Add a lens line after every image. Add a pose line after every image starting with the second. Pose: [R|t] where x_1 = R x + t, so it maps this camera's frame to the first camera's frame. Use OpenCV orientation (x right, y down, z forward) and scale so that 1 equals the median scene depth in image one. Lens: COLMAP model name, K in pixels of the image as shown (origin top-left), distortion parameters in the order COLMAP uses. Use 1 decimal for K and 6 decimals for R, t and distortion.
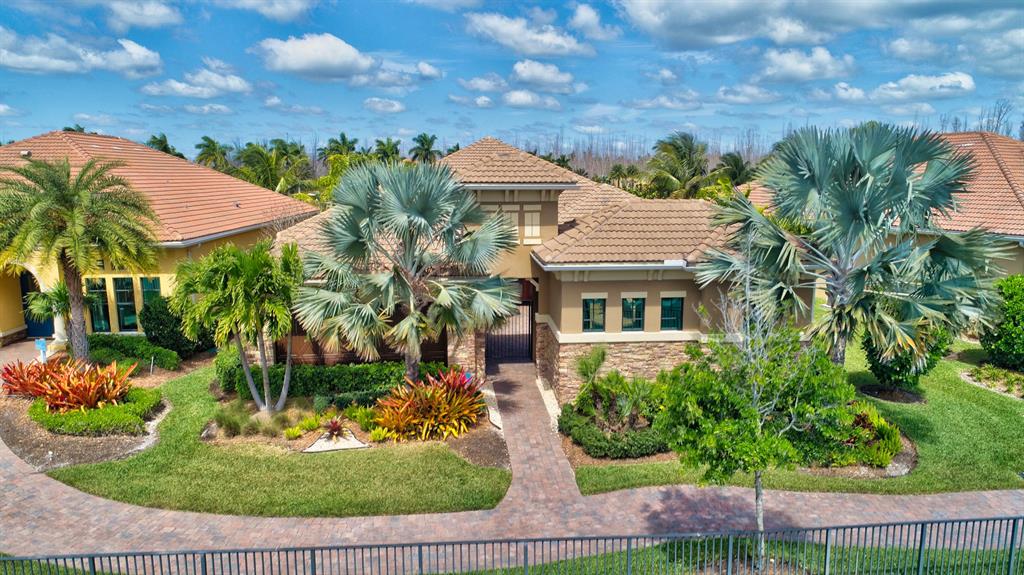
lens RADIAL K [[681.7, 0, 511.4], [0, 681.7, 293.3], [0, 0, 1]] dist [-0.003703, 0.000470]
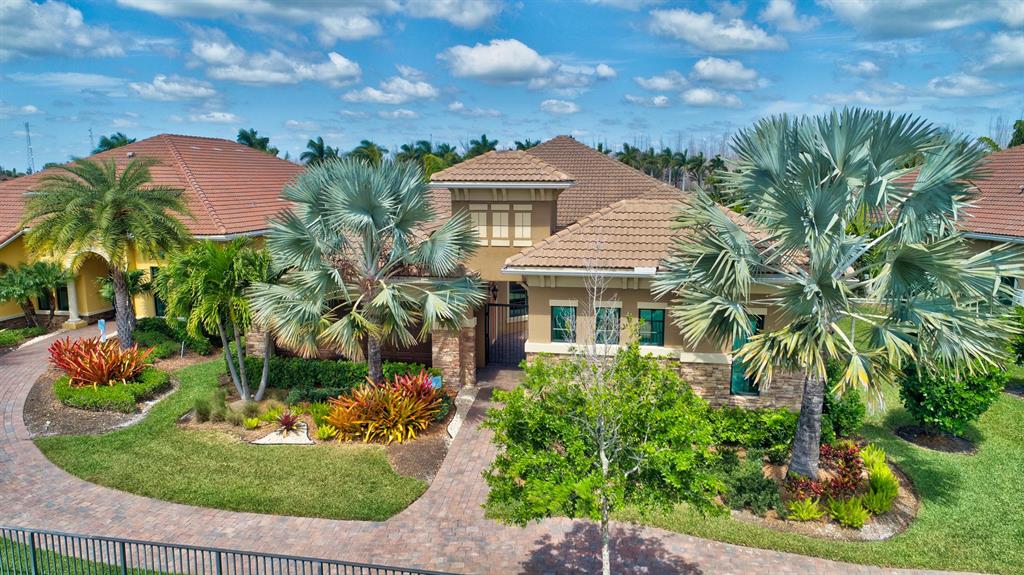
lens RADIAL K [[681.7, 0, 512.7], [0, 681.7, 294.7], [0, 0, 1]] dist [-0.003703, 0.000470]
pose [[0.971019, 0.042189, -0.235248, 0.295761], [-0.042103, 0.999099, 0.005394, -0.011044], [0.235264, 0.004667, 0.971920, 0.093492]]
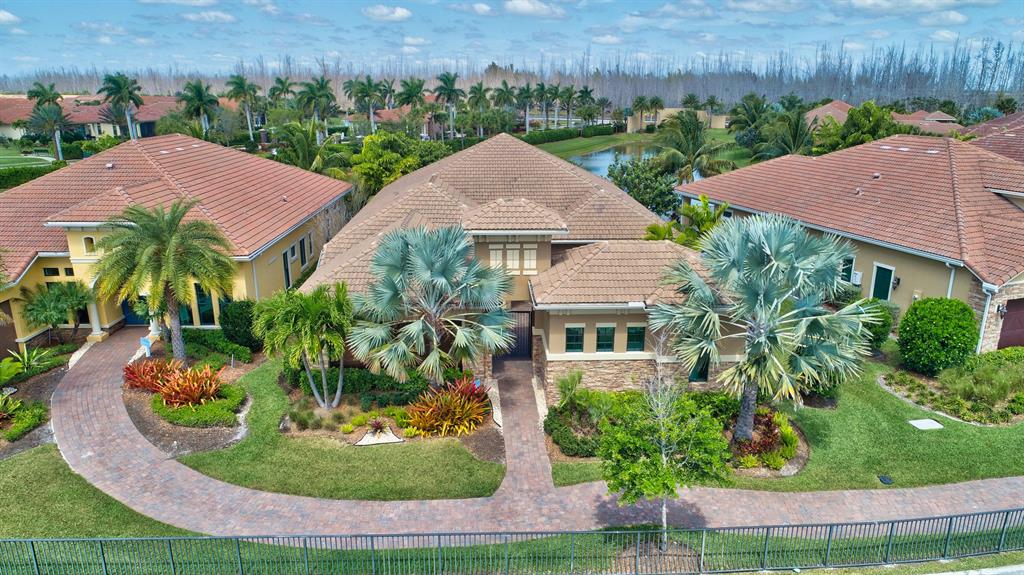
lens RADIAL K [[681.7, 0, 510.8], [0, 681.7, 292.0], [0, 0, 1]] dist [-0.003703, 0.000470]
pose [[0.999286, 0.014636, -0.034824, 0.048279], [-0.010333, 0.992639, 0.120666, -0.232794], [0.036334, -0.120220, 0.992082, -0.301692]]
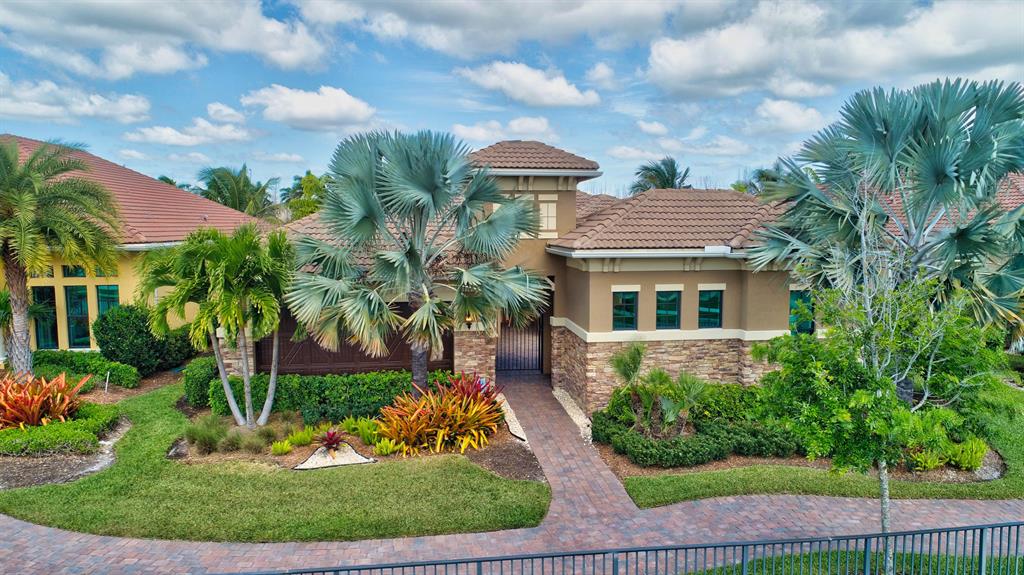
lens RADIAL K [[681.7, 0, 511.3], [0, 681.7, 291.9], [0, 0, 1]] dist [-0.003703, 0.000470]
pose [[0.998339, -0.005583, 0.057334, -0.085069], [0.009665, 0.997417, -0.071174, 0.075988], [-0.056789, 0.071610, 0.995815, 0.134464]]
